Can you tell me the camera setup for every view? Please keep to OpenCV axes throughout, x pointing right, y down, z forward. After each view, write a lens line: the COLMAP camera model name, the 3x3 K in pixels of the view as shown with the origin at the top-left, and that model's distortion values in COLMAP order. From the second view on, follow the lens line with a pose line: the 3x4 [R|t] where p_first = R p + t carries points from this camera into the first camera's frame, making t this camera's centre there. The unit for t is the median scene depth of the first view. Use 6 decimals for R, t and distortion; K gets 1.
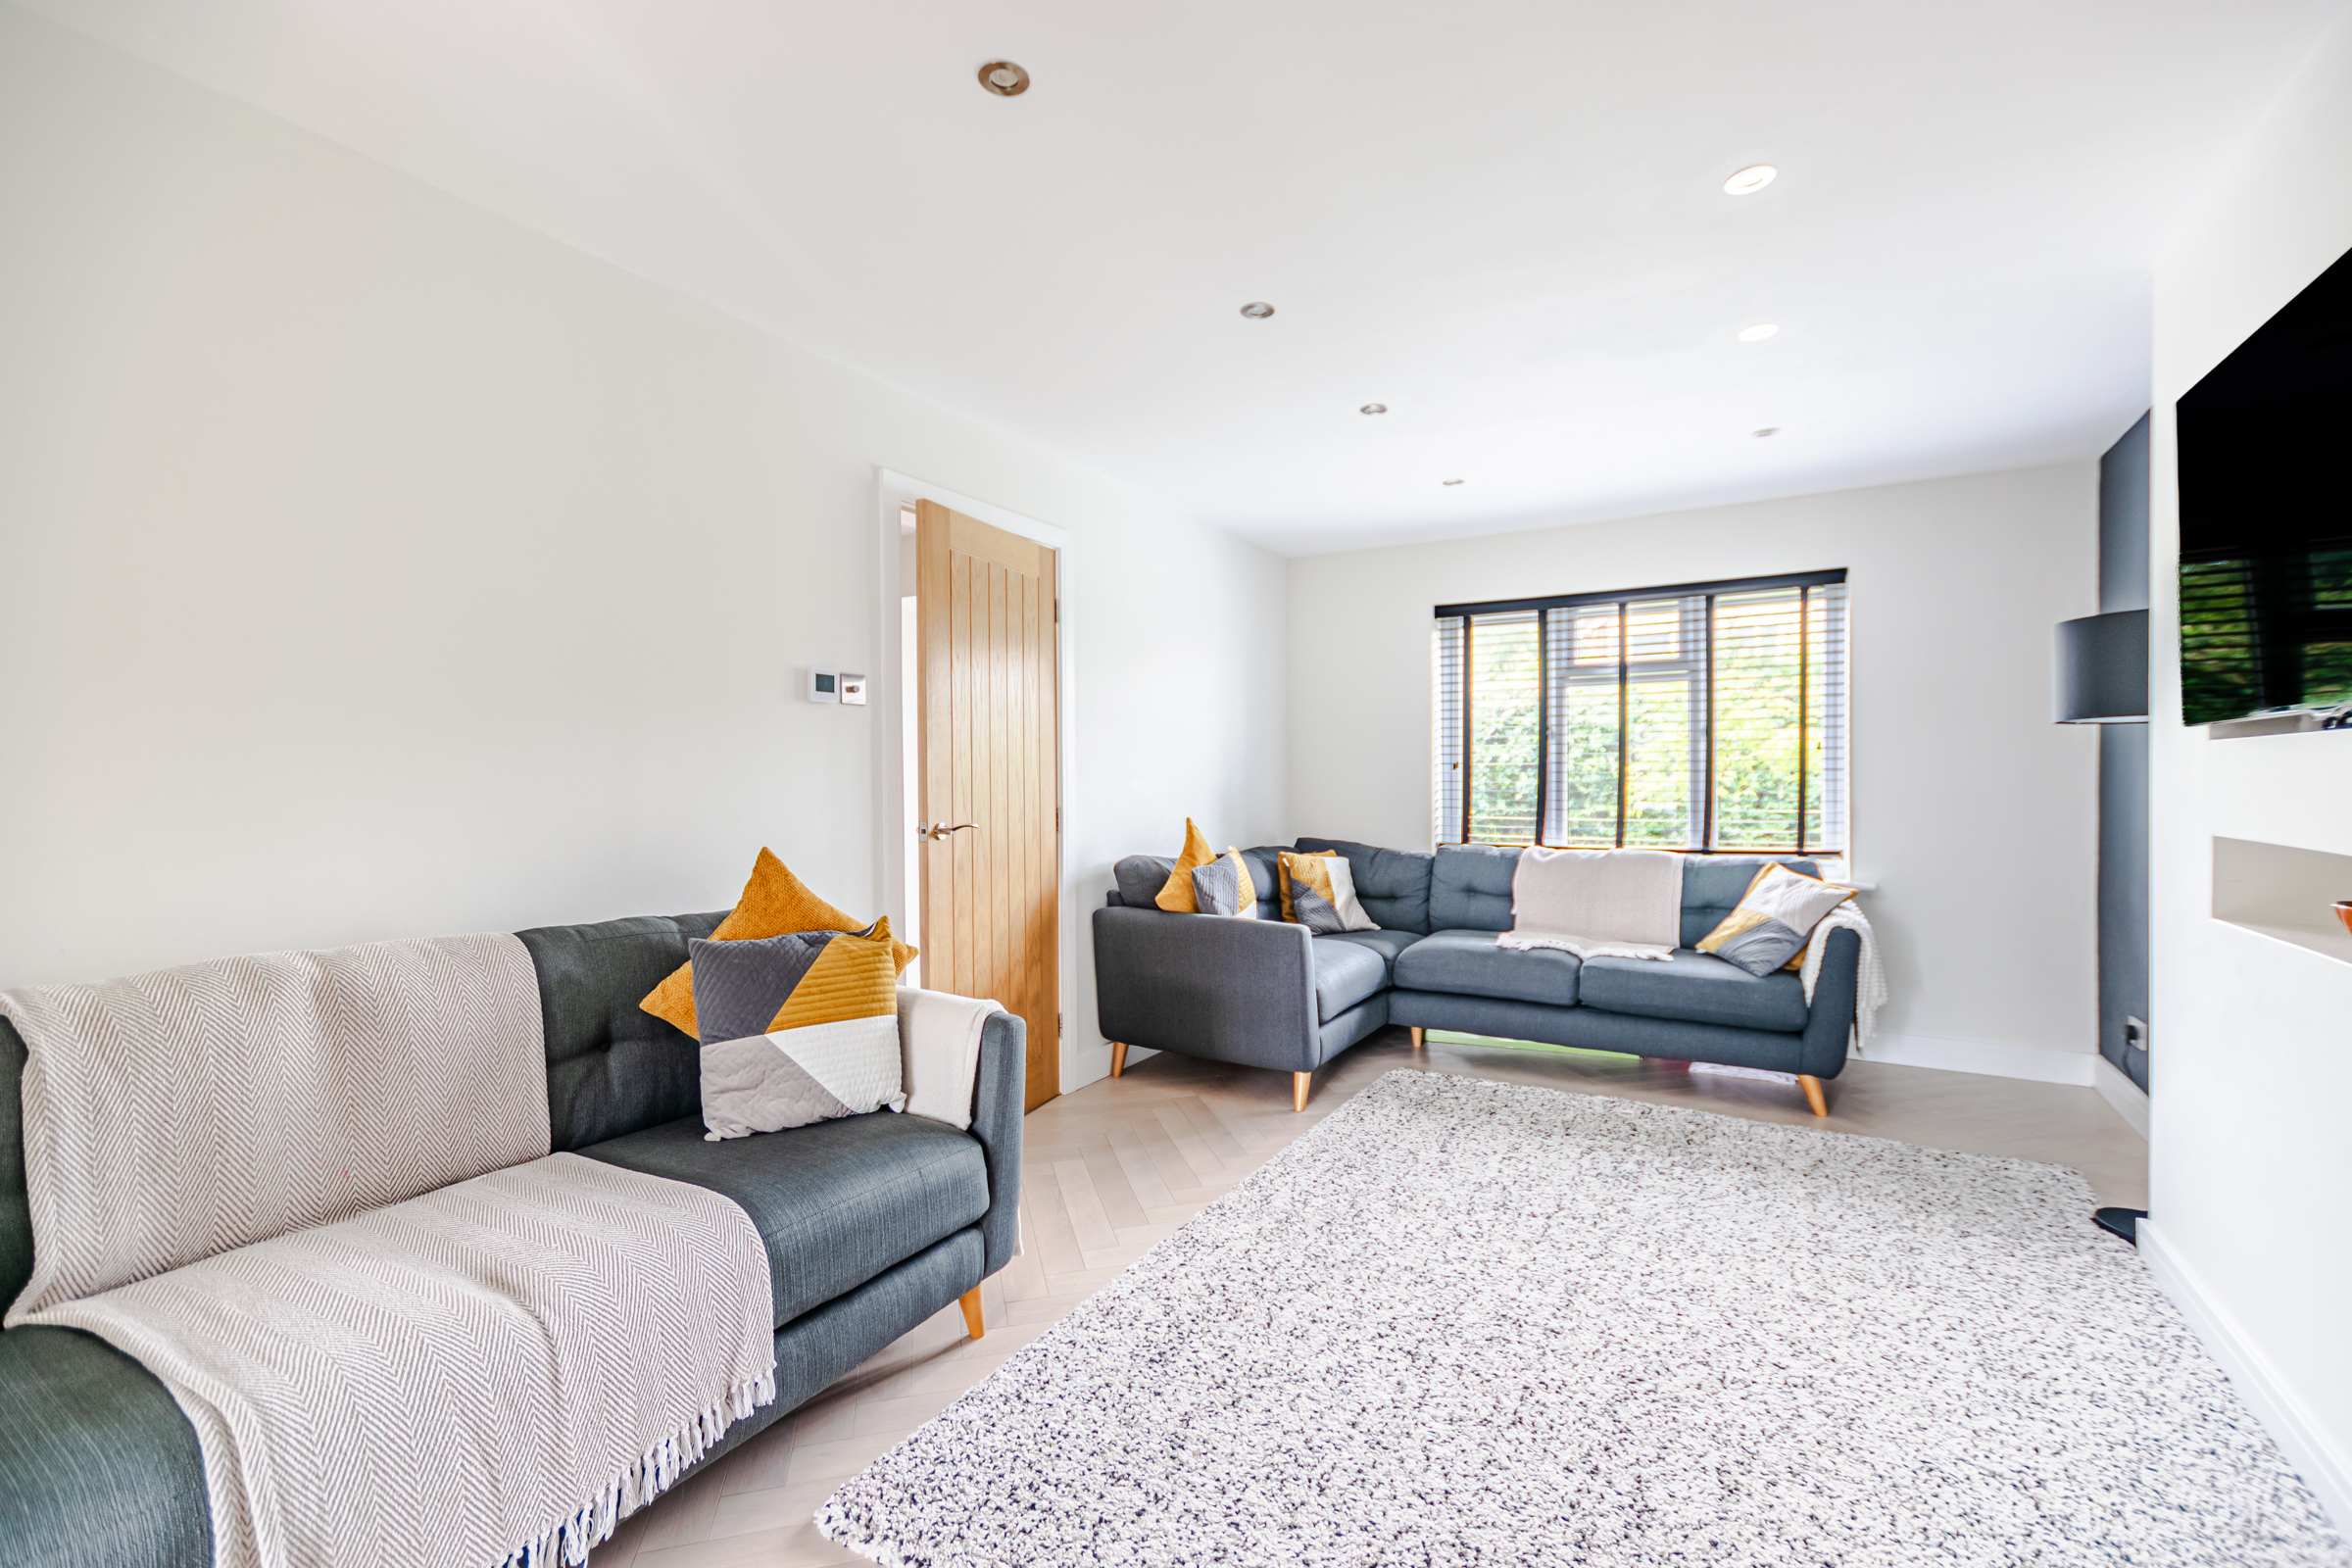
lens RADIAL K [[1010.5, 0, 1180.3], [0, 1010.5, 780.2], [0, 0, 1]] dist [0.010080, -0.005309]
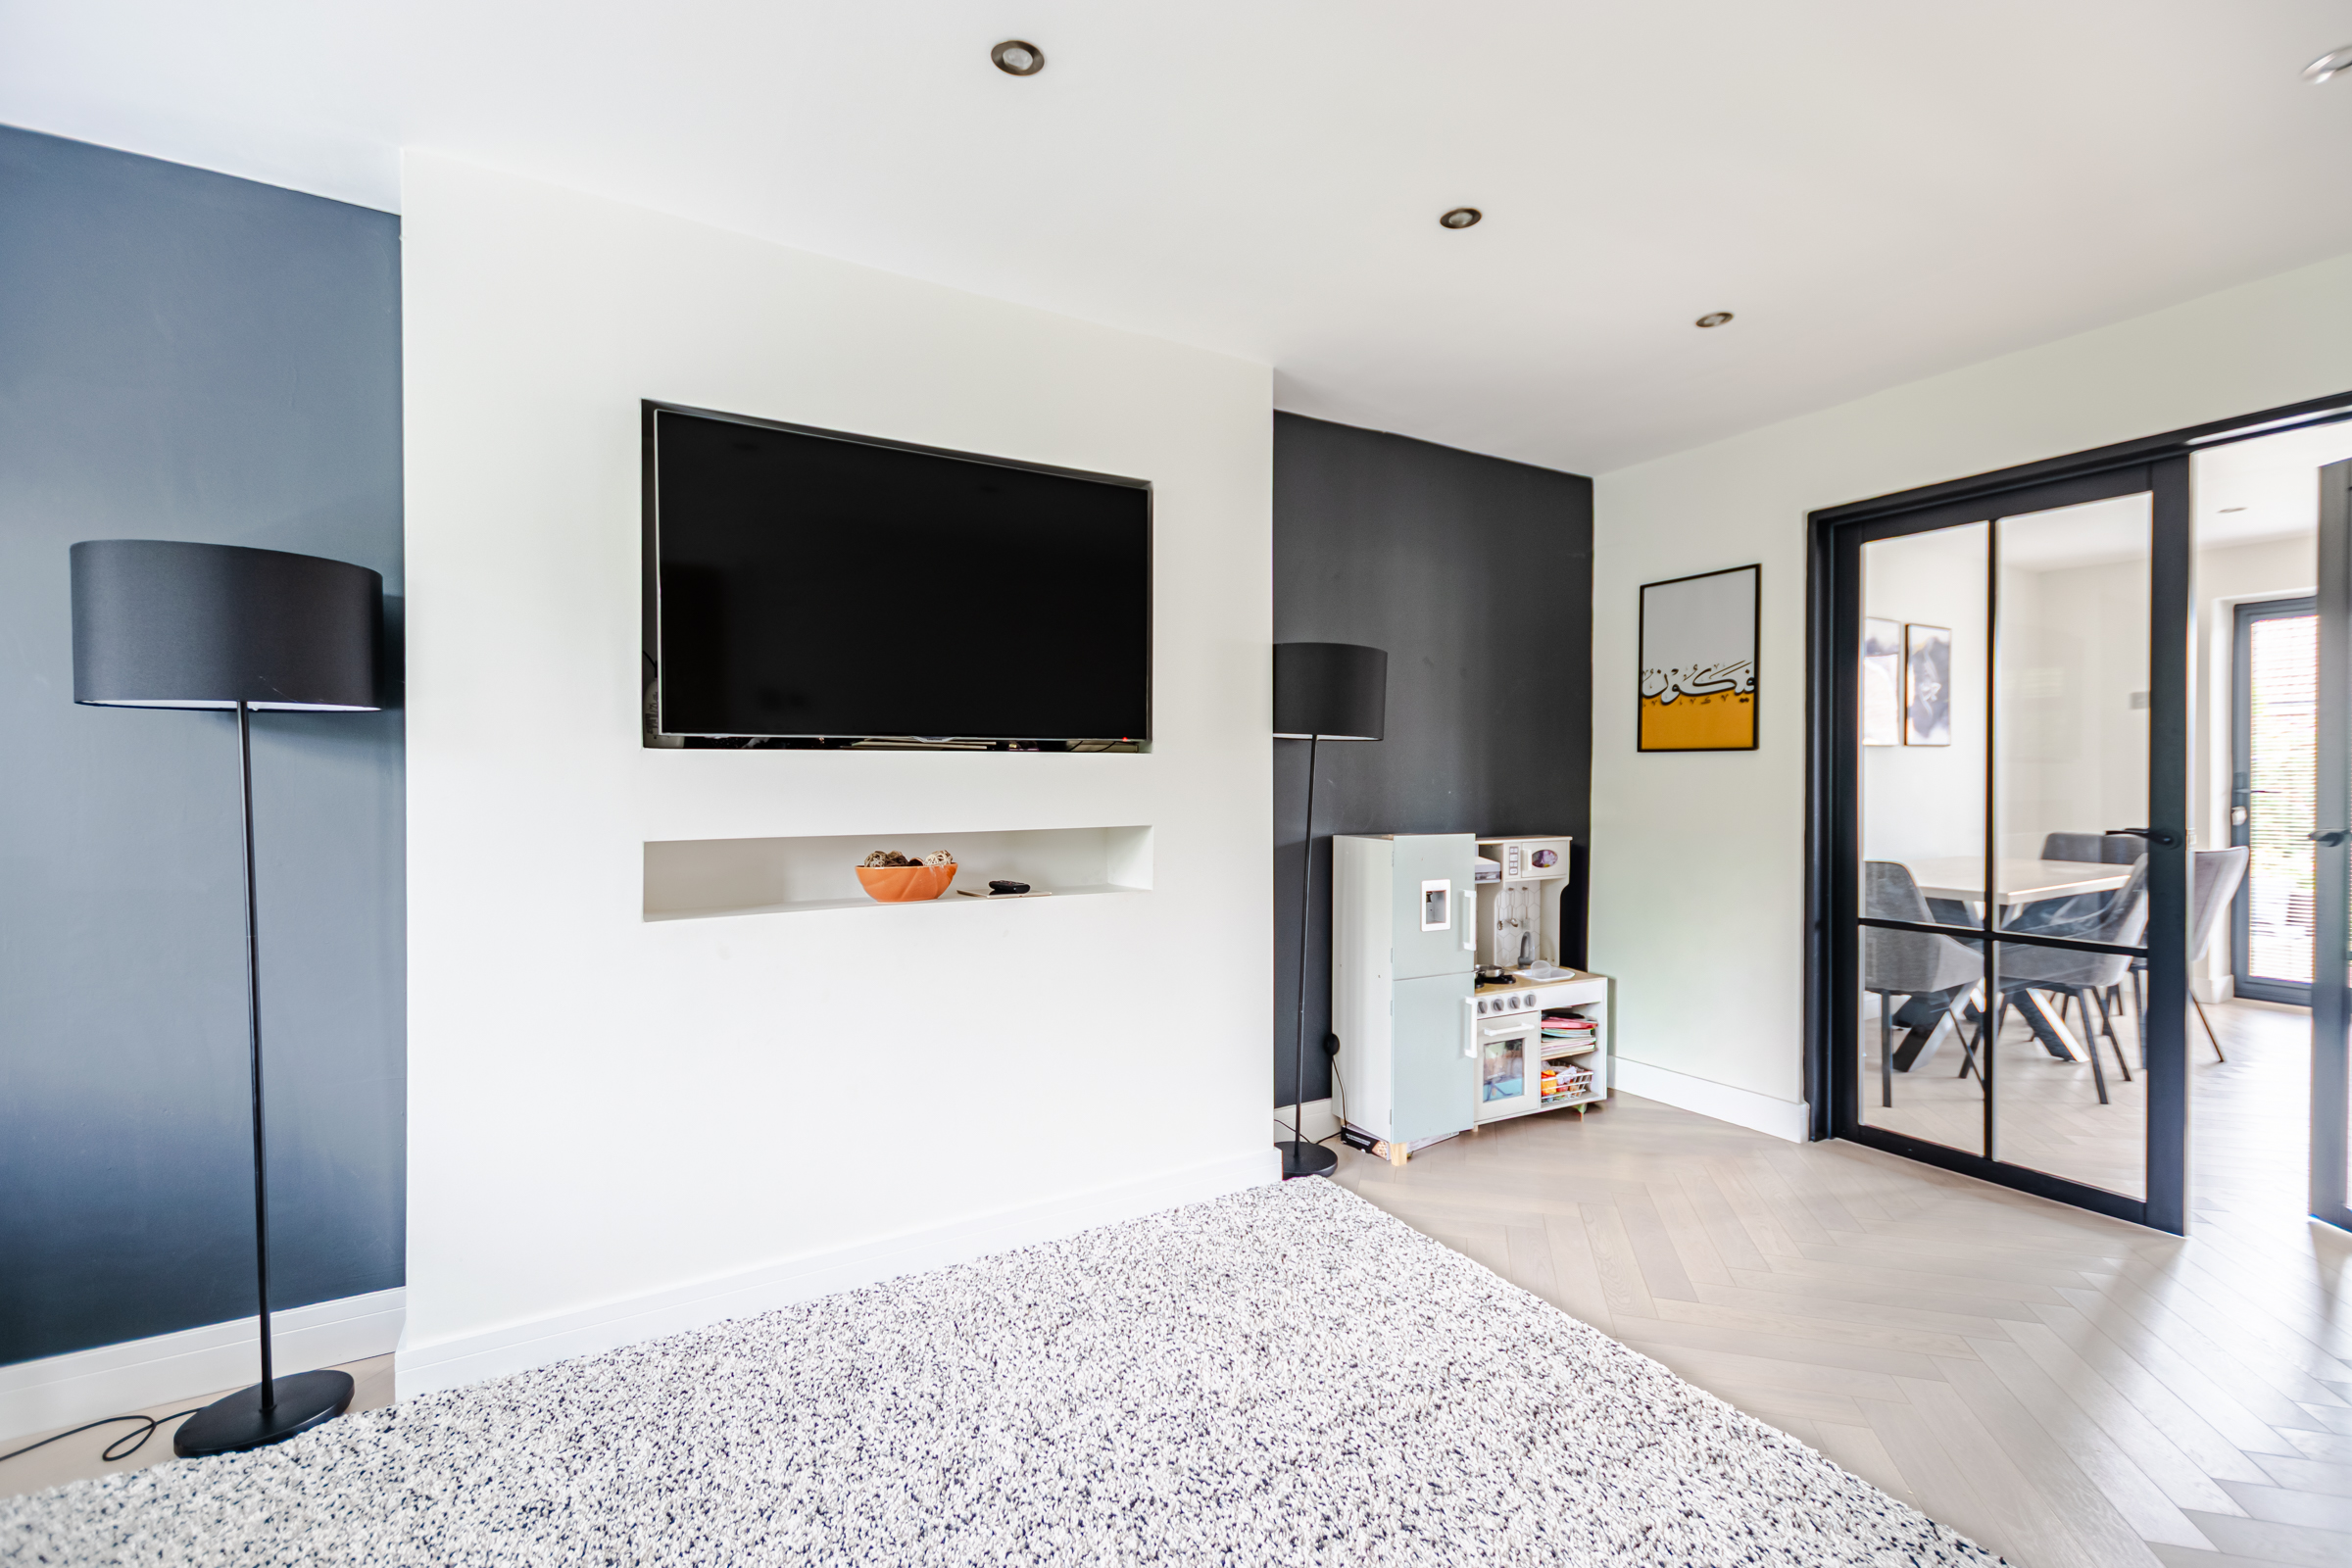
lens RADIAL K [[1010.5, 0, 1190.5], [0, 1010.5, 785.1], [0, 0, 1]] dist [0.010080, -0.005309]
pose [[-0.875272, -0.000922, 0.483630, 0.036087], [0.007114, 0.999865, 0.014781, -0.009973], [-0.483579, 0.016378, -0.875148, 1.379358]]
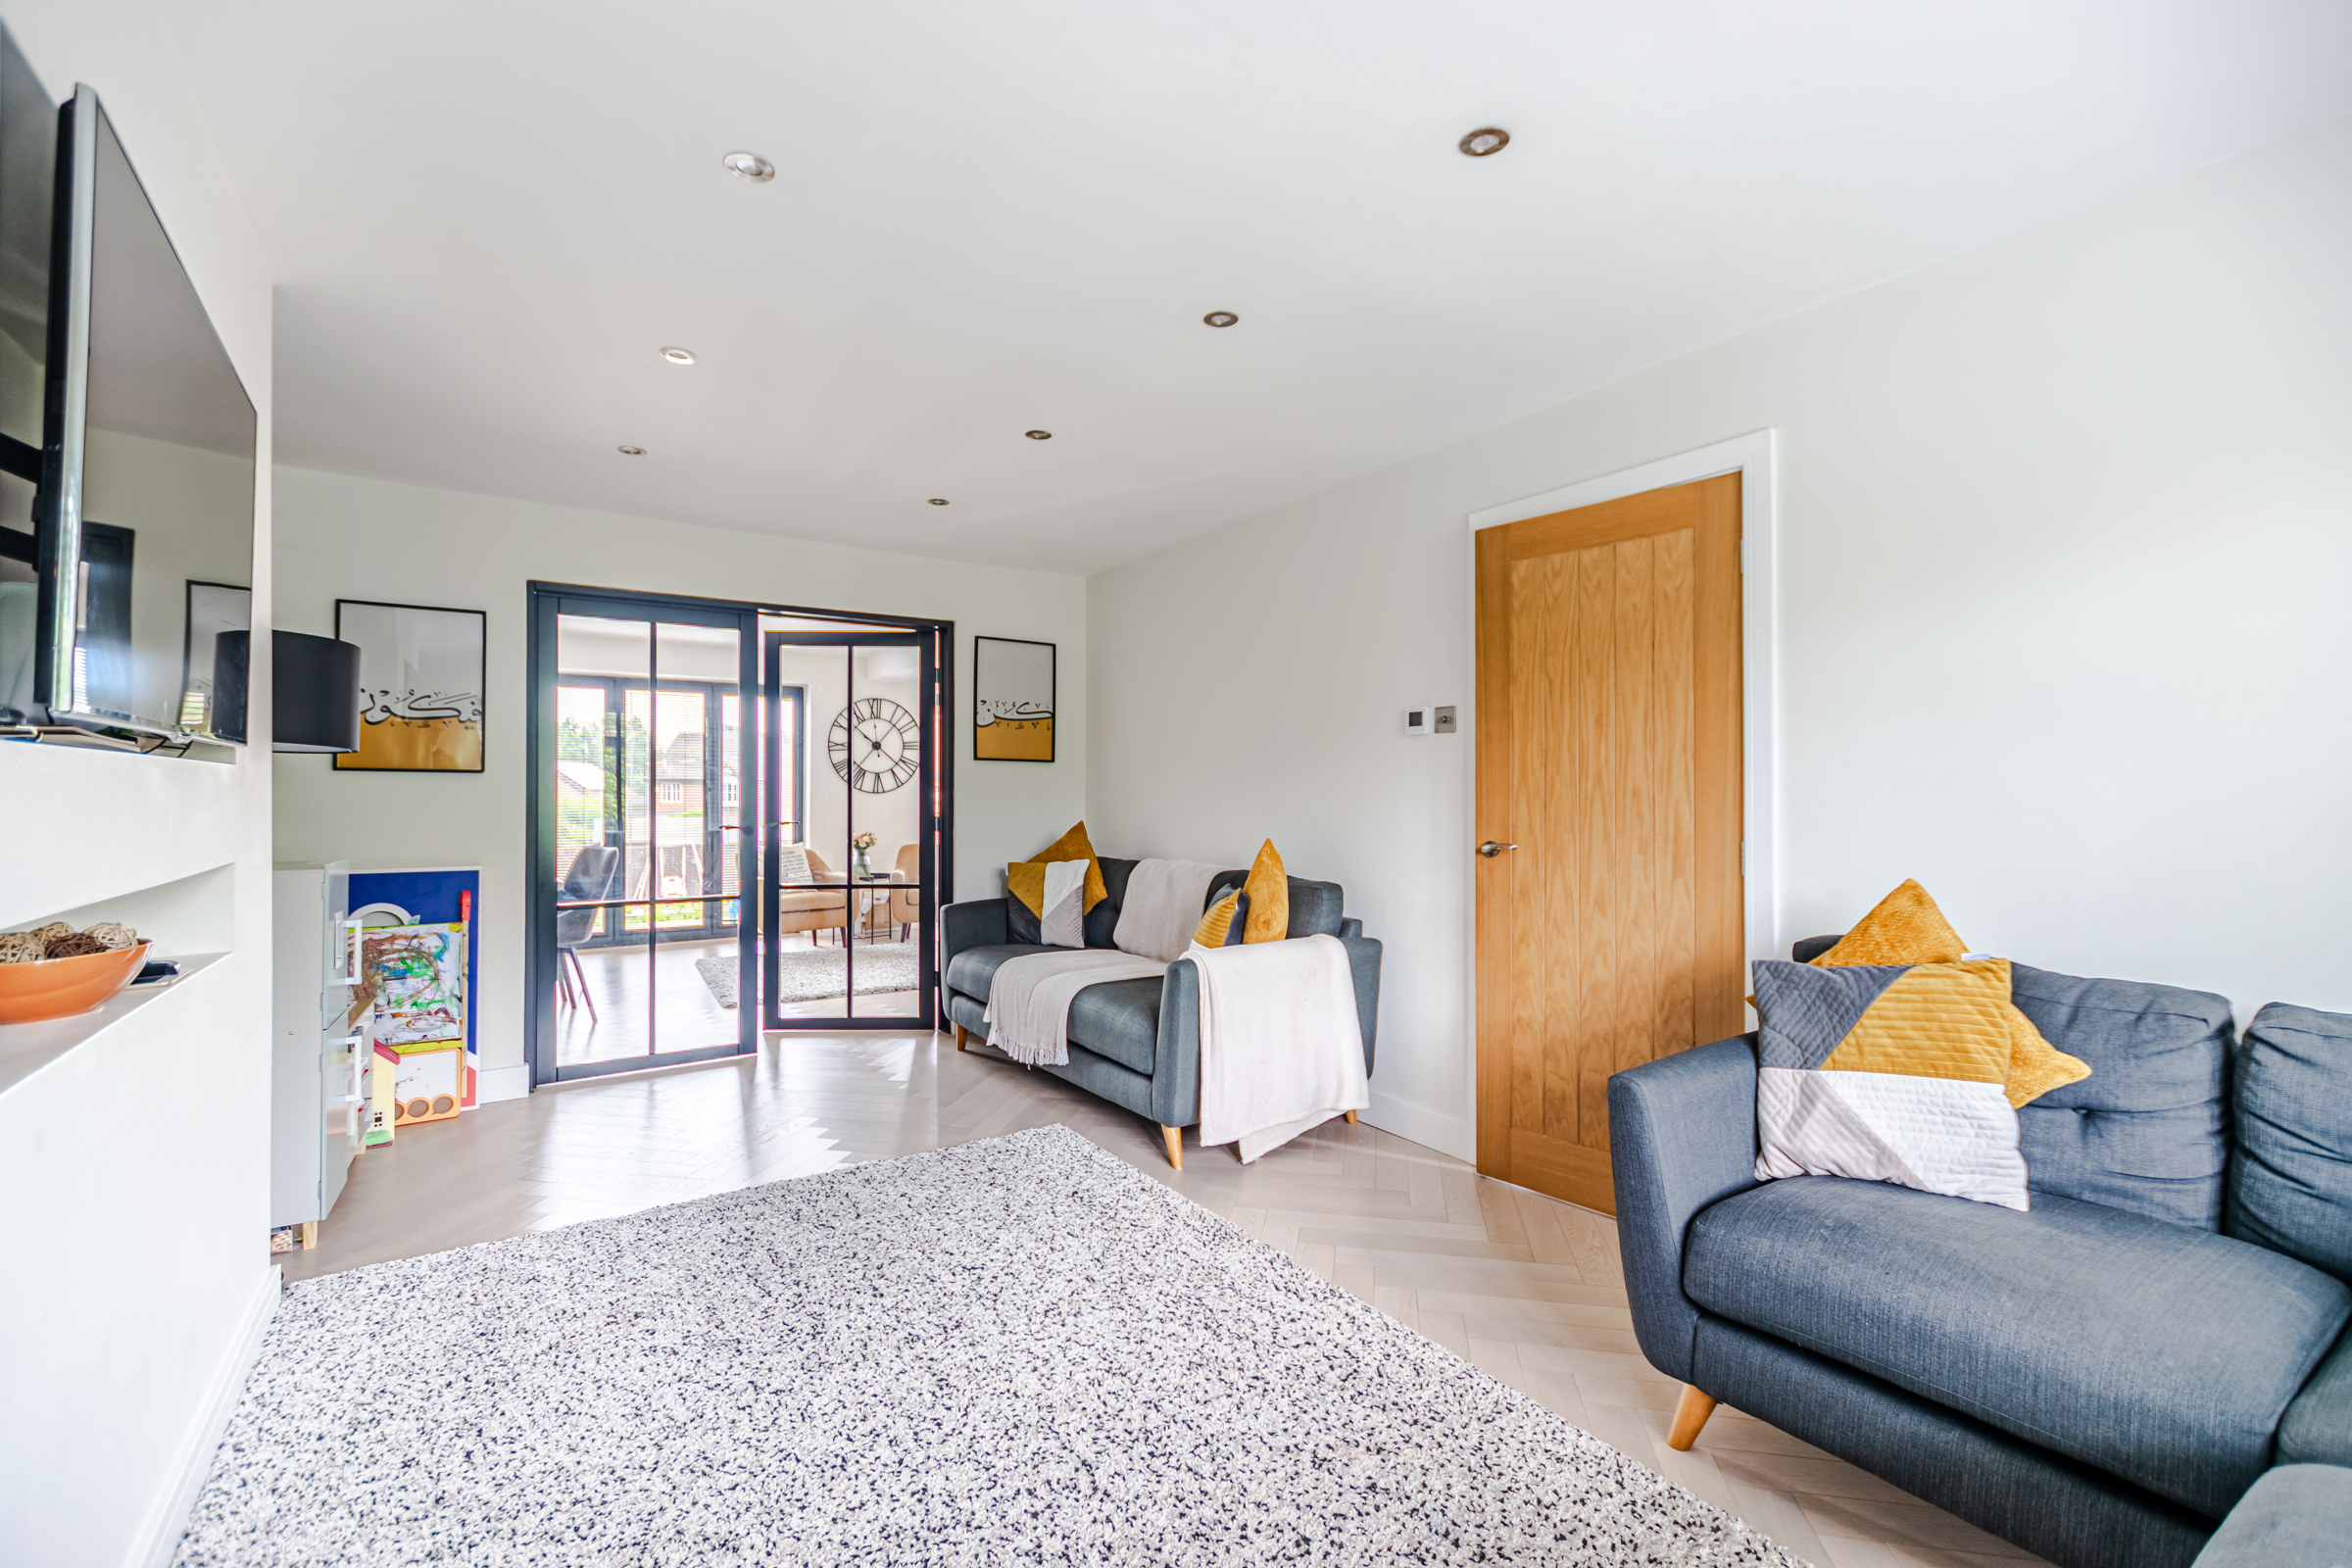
lens RADIAL K [[1010.5, 0, 1186.5], [0, 1010.5, 783.9], [0, 0, 1]] dist [0.010080, -0.005309]
pose [[-0.420731, -0.002689, -0.907181, 1.031853], [-0.004179, 0.999991, -0.001026, -0.016328], [0.907176, 0.003359, -0.420738, 1.467376]]
